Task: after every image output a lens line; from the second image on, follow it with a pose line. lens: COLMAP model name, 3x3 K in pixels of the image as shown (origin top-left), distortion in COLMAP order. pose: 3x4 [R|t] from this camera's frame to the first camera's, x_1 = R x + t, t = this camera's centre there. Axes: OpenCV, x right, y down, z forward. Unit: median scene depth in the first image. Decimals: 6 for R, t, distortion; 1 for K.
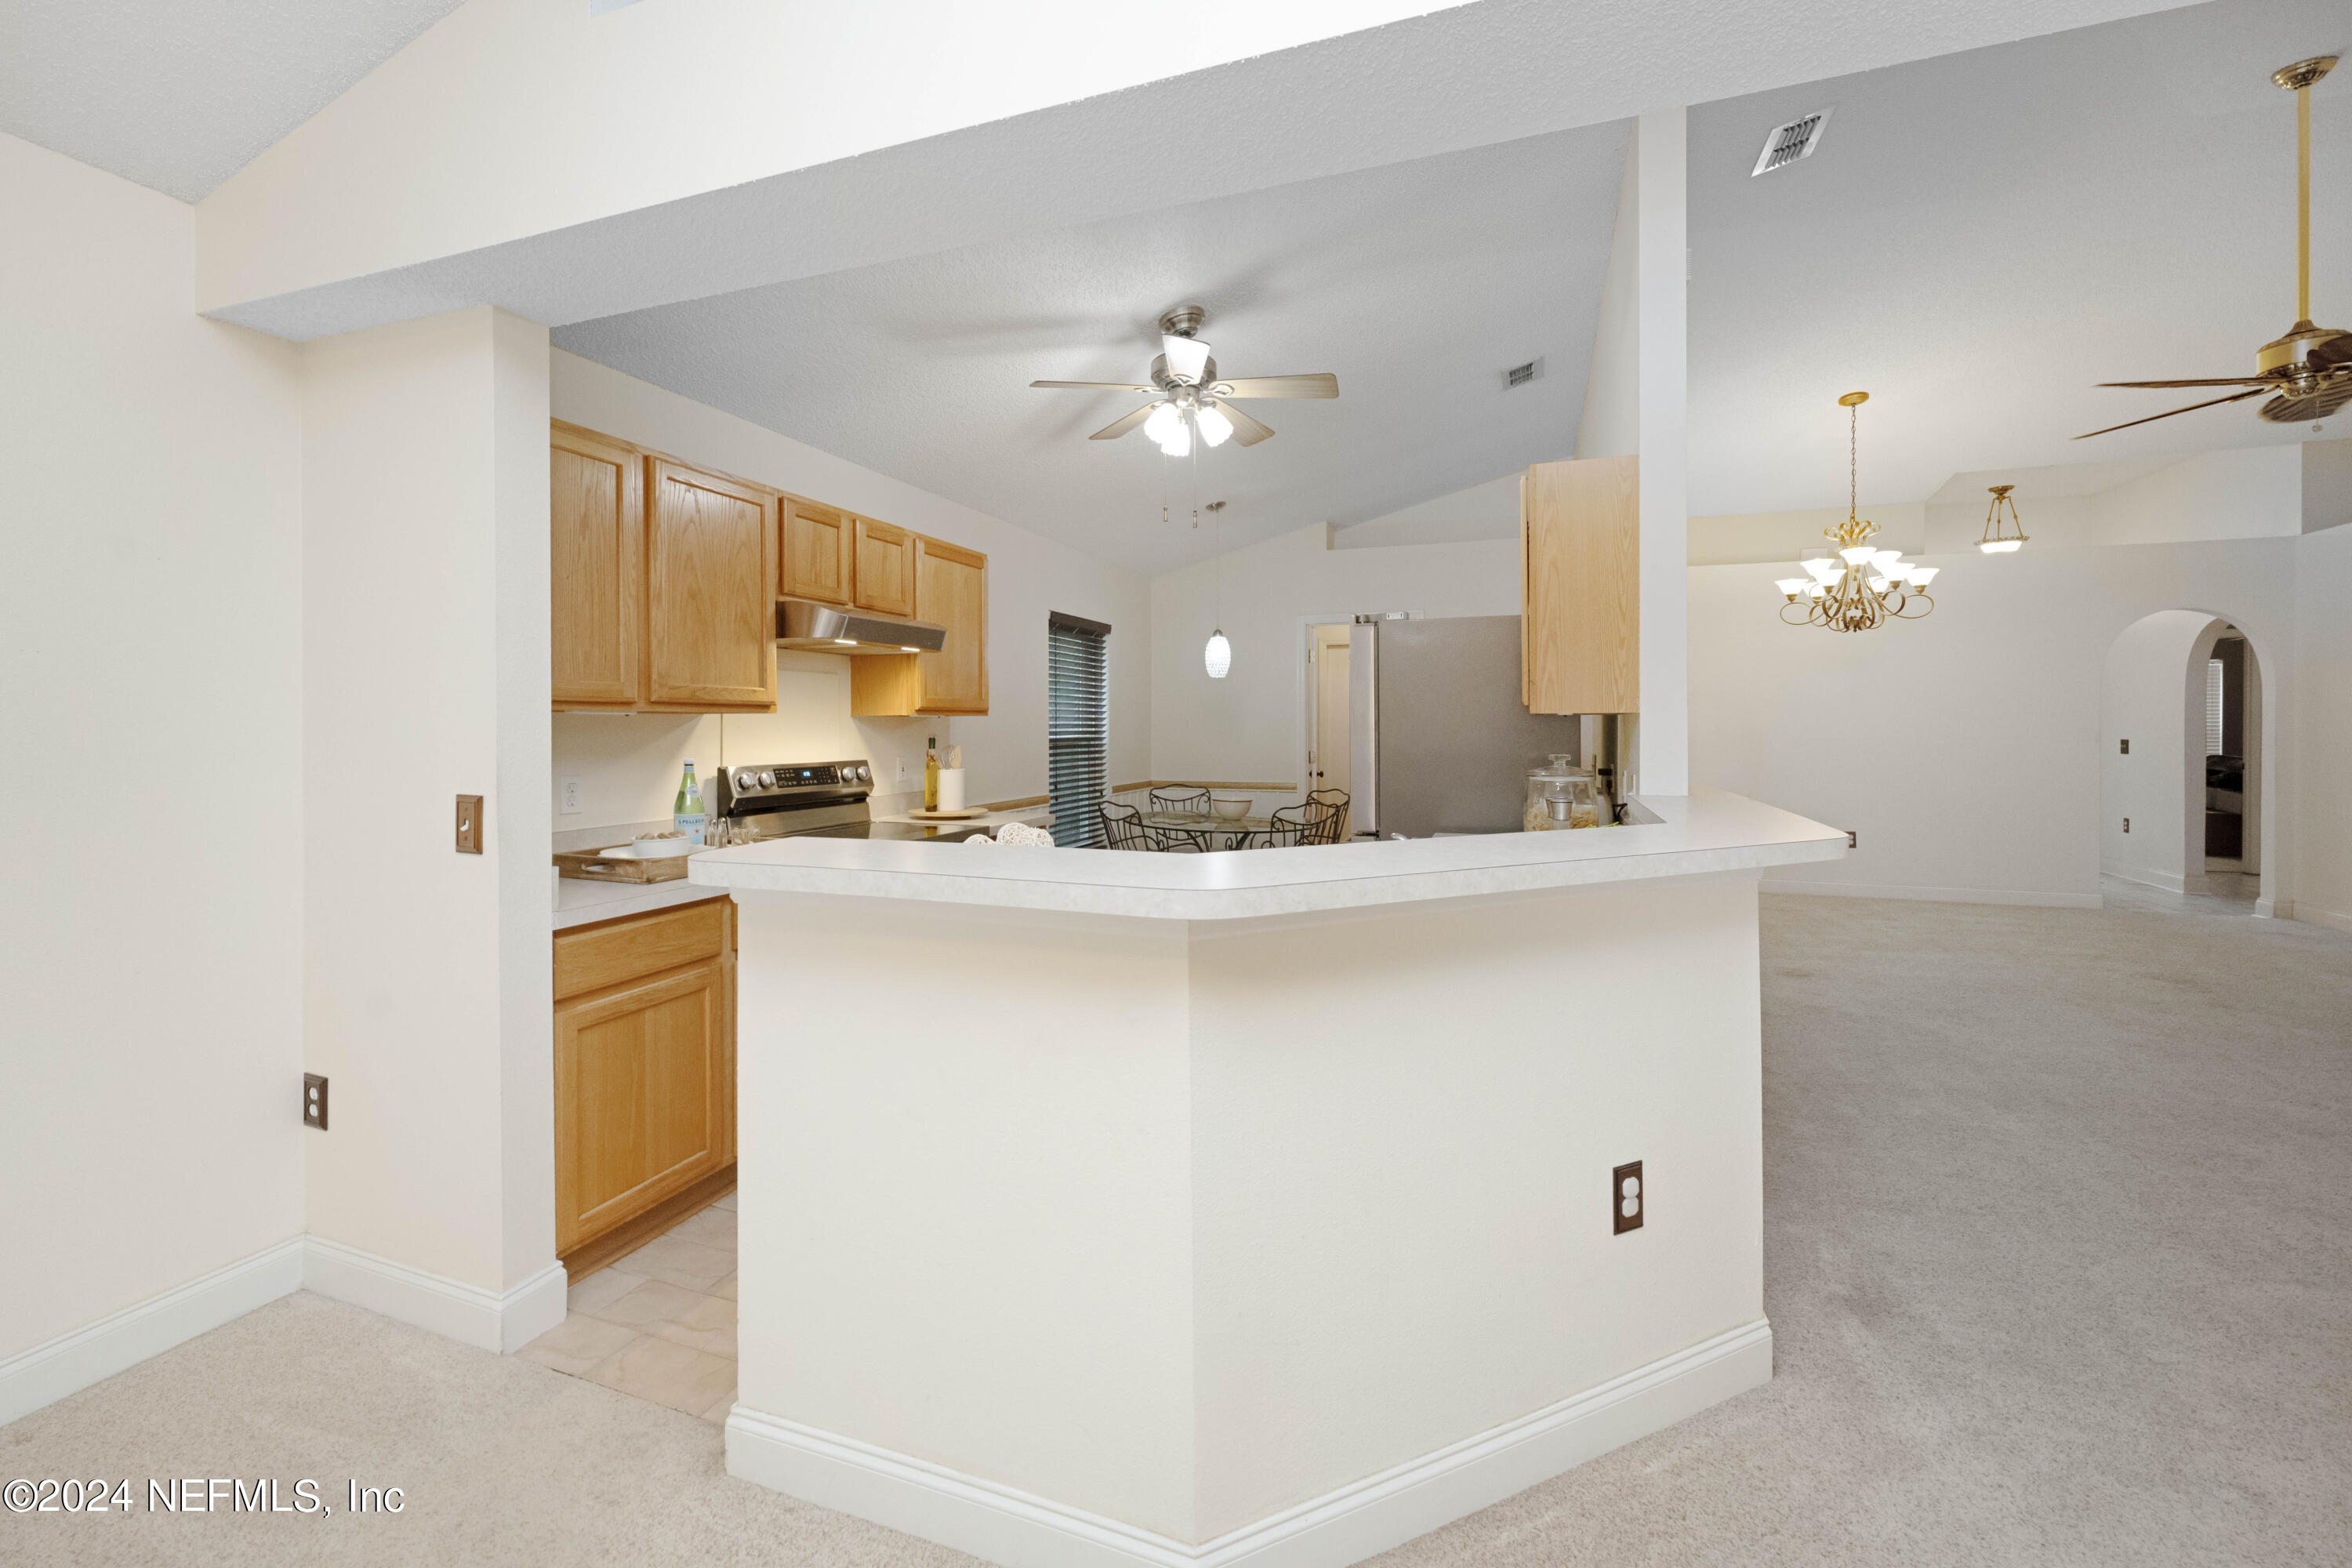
lens RADIAL K [[959.5, 0, 1176.3], [0, 959.5, 712.6], [0, 0, 1]] dist [-0.000258, 0.004416]
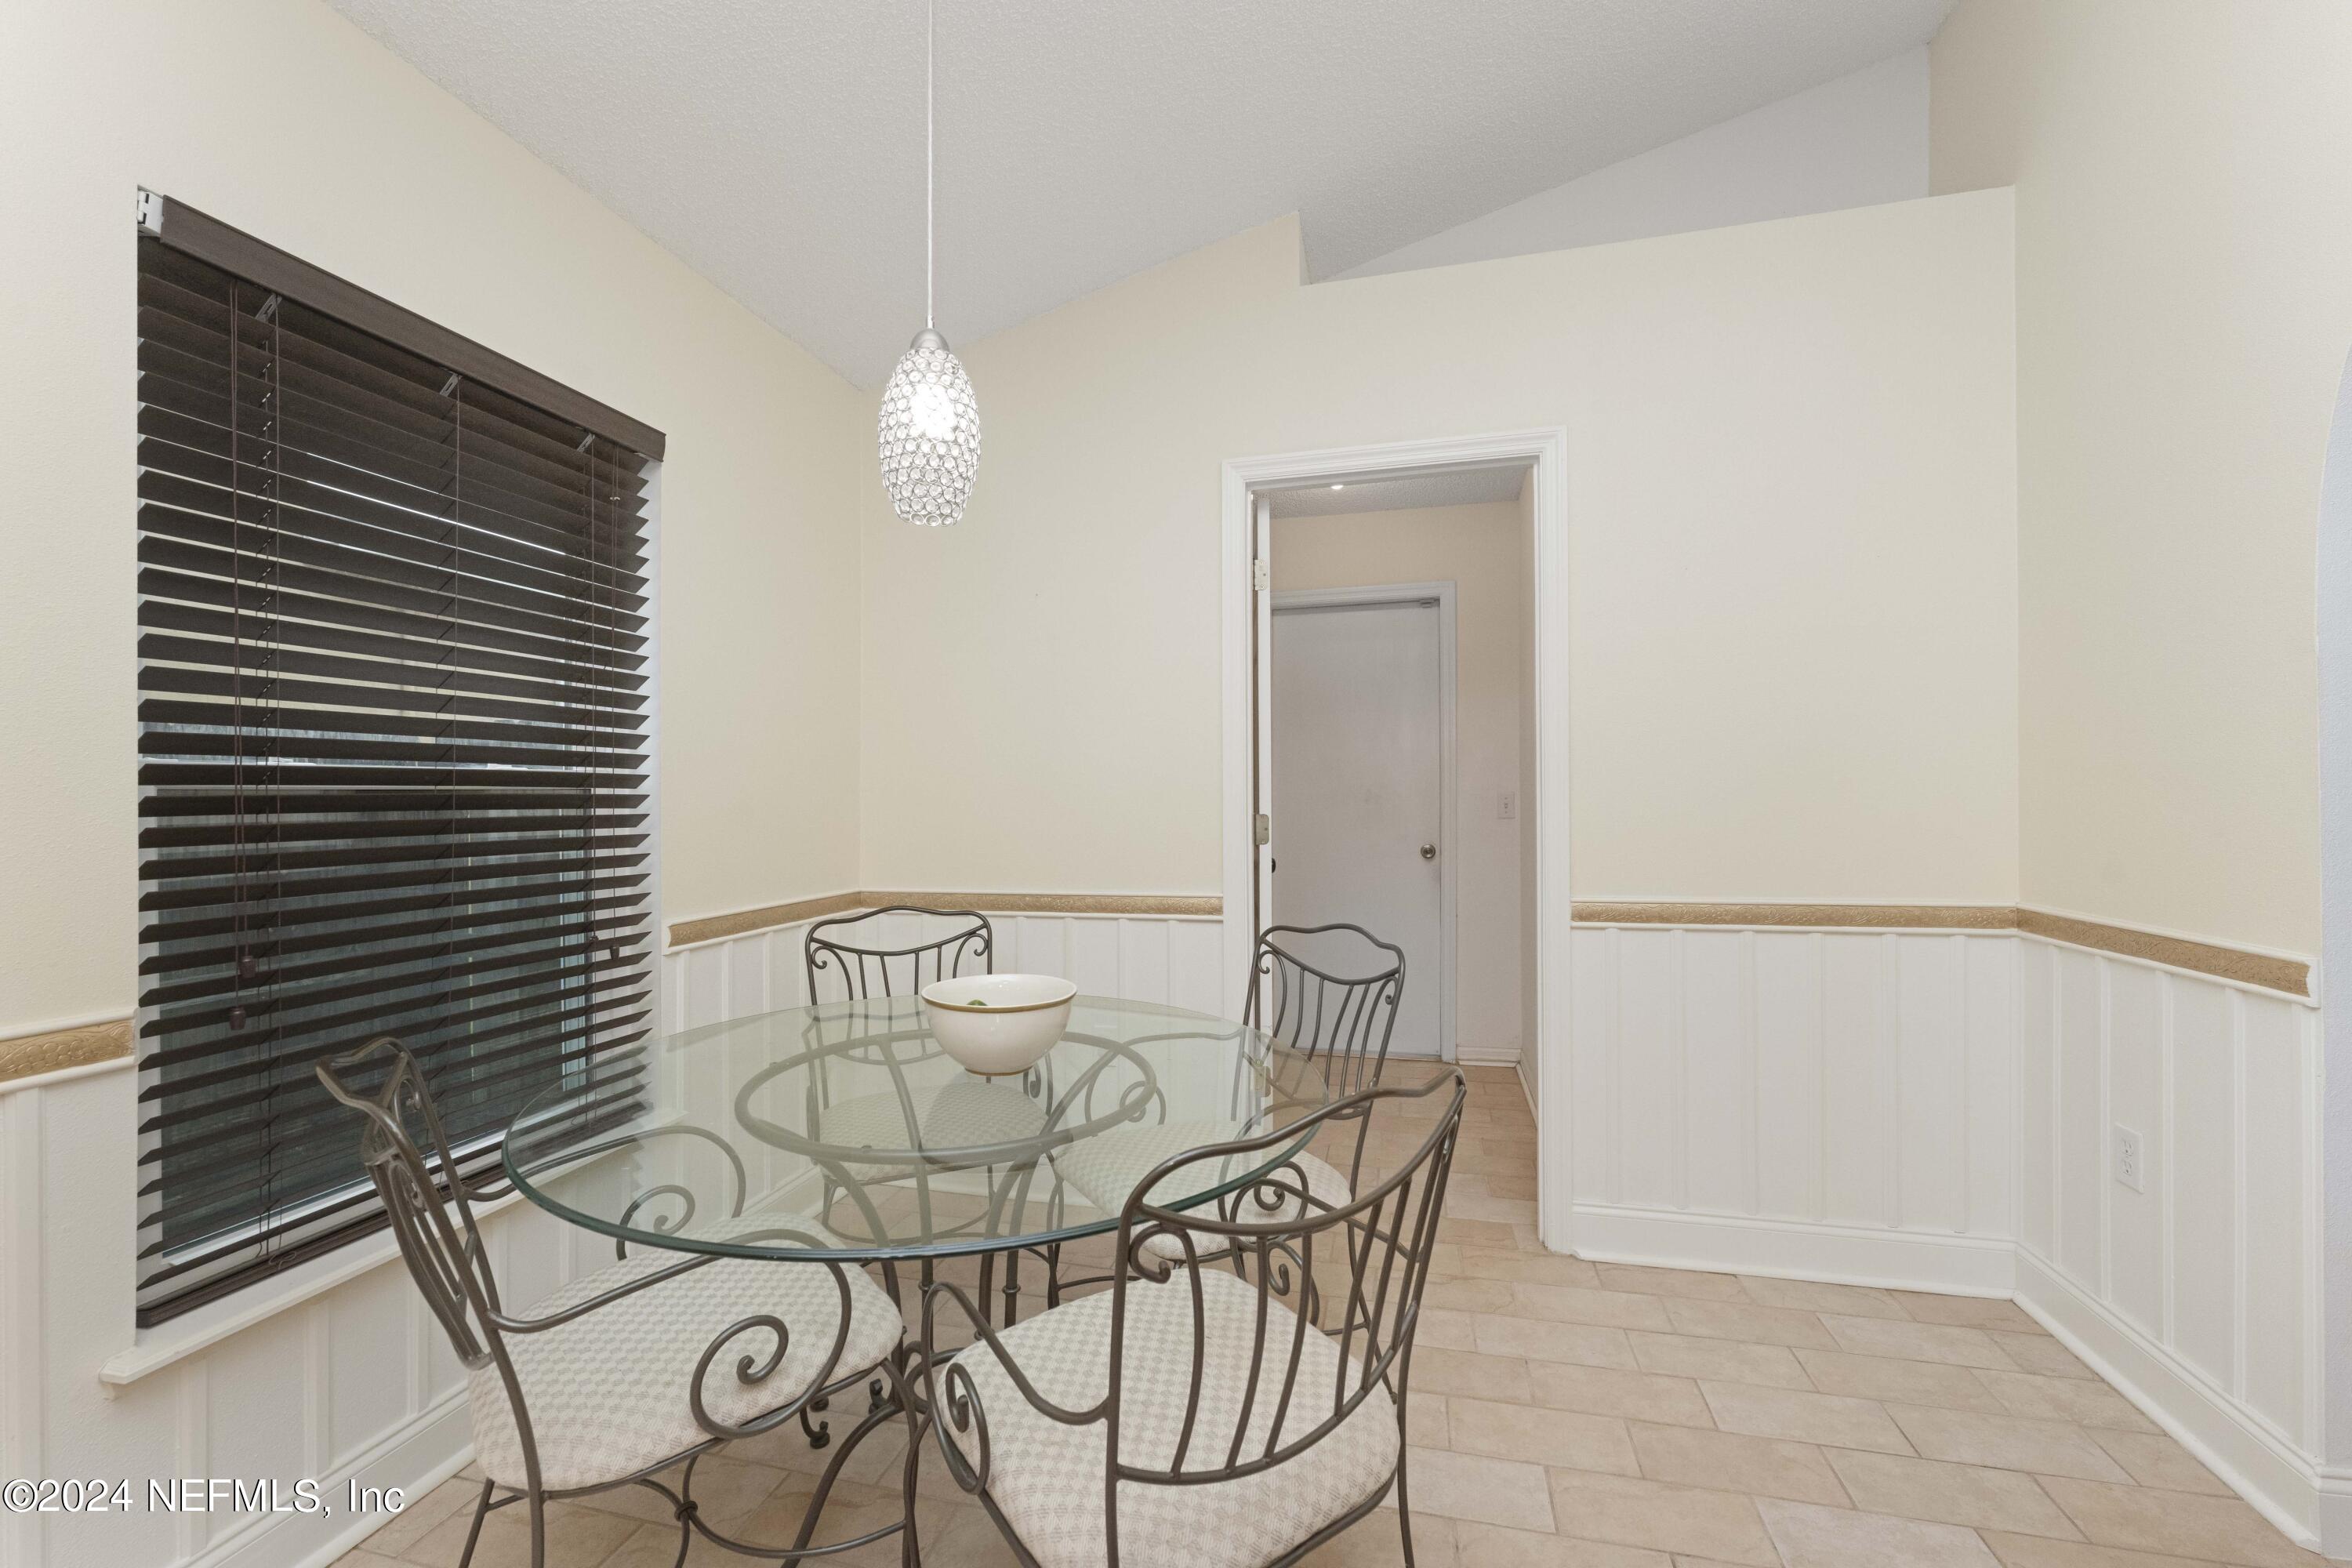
lens RADIAL K [[965.5, 0, 1167.3], [0, 965.5, 773.3], [0, 0, 1]] dist [0.000088, 0.000006]
pose [[0.995915, -0.007947, 0.089940, 0.071485], [0.008595, 0.999940, -0.006818, 0.027880], [-0.089881, 0.007563, 0.995924, 0.637636]]
